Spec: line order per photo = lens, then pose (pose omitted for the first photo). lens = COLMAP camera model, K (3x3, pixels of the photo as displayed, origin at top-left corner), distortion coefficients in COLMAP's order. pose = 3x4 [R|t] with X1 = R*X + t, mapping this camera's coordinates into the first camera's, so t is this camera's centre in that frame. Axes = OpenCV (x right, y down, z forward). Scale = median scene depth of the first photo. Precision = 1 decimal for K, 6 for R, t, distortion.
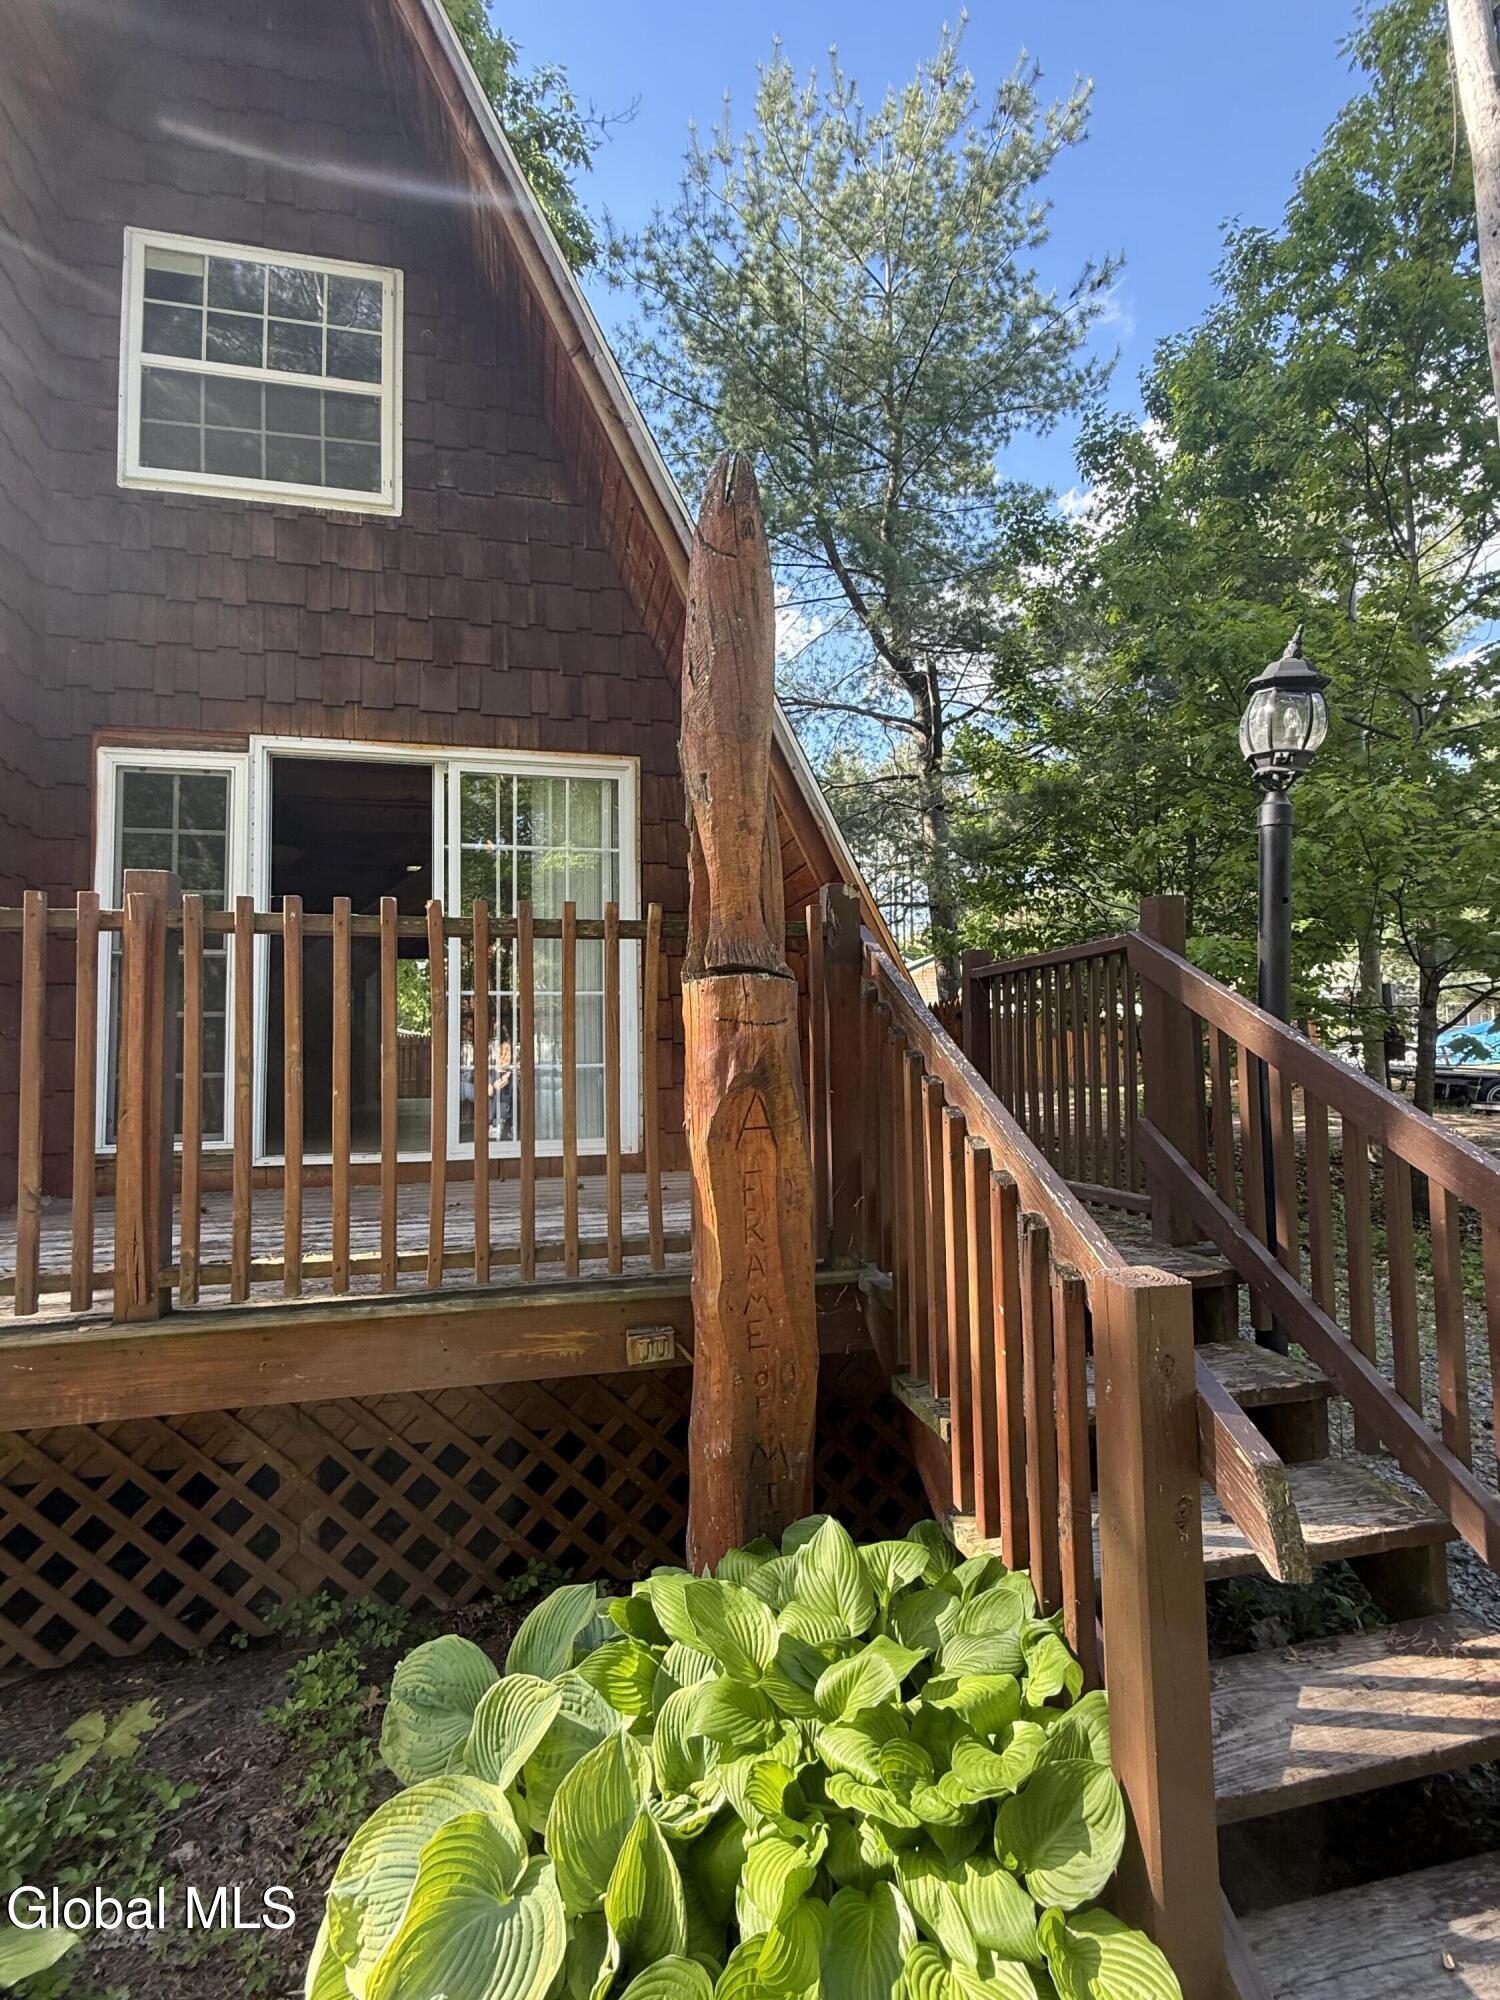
lens RADIAL K [[997.5, 0, 750.0], [0, 997.5, 1000.0], [0, 0, 1]] dist [0.000251, -0.000088]
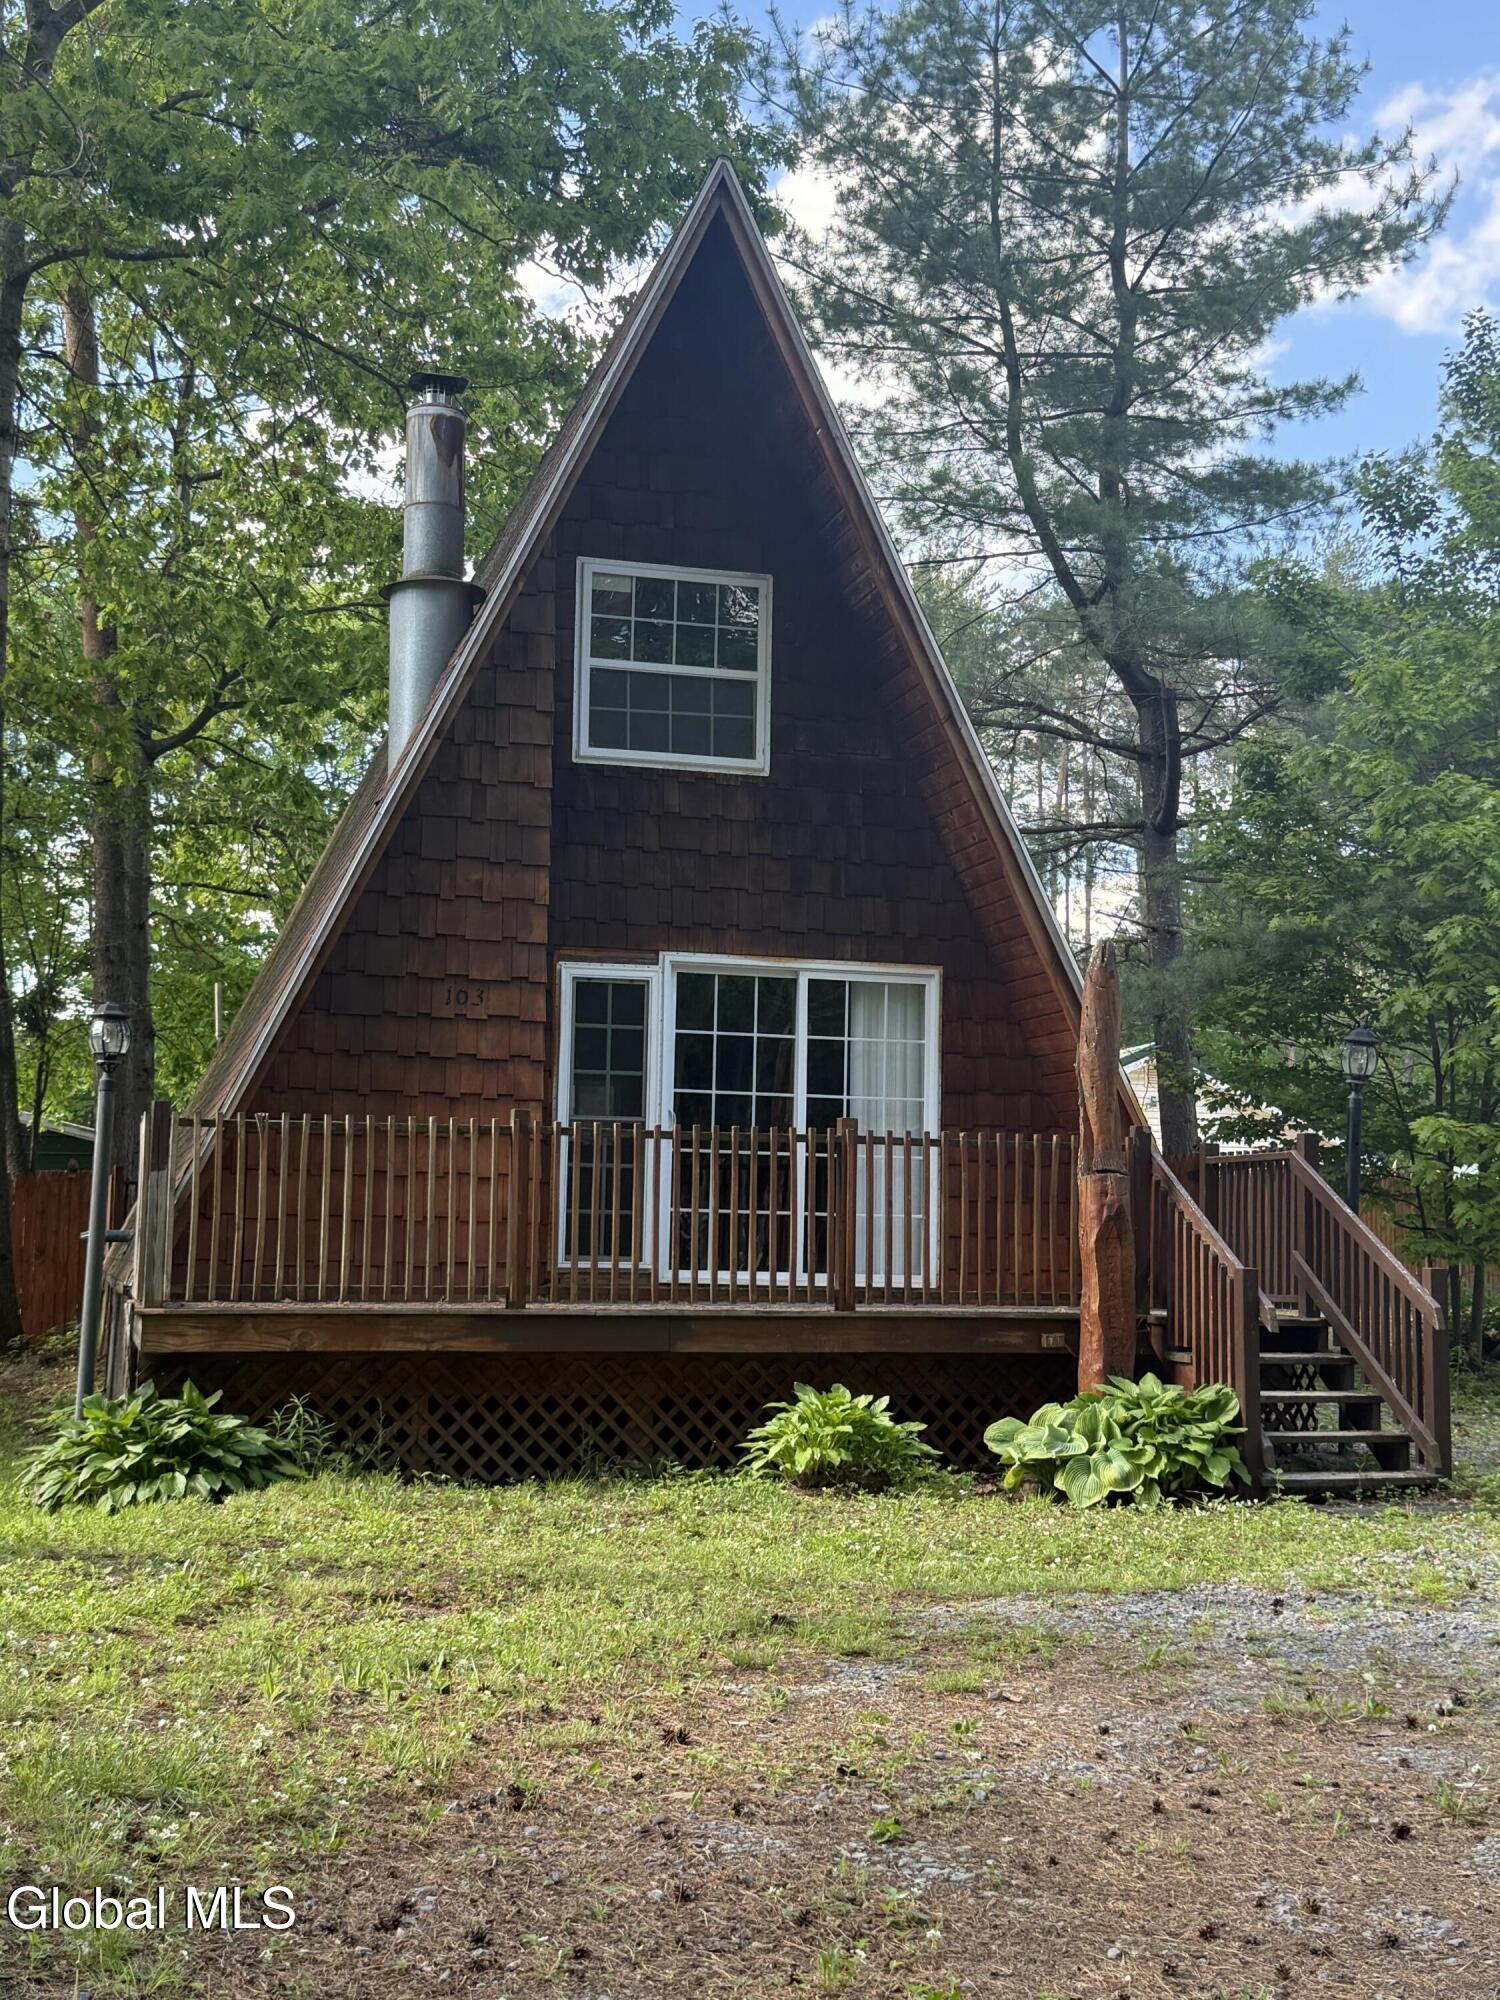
lens RADIAL K [[2494.9, 0, 750.0], [0, 2494.9, 1000.0], [0, 0, 1]] dist [0.129754, -0.006743]
pose [[0.998522, 0.040033, 0.036751, -0.489843], [-0.038576, 0.998472, -0.039558, -0.075741], [-0.038278, 0.038082, 0.998541, -2.207216]]
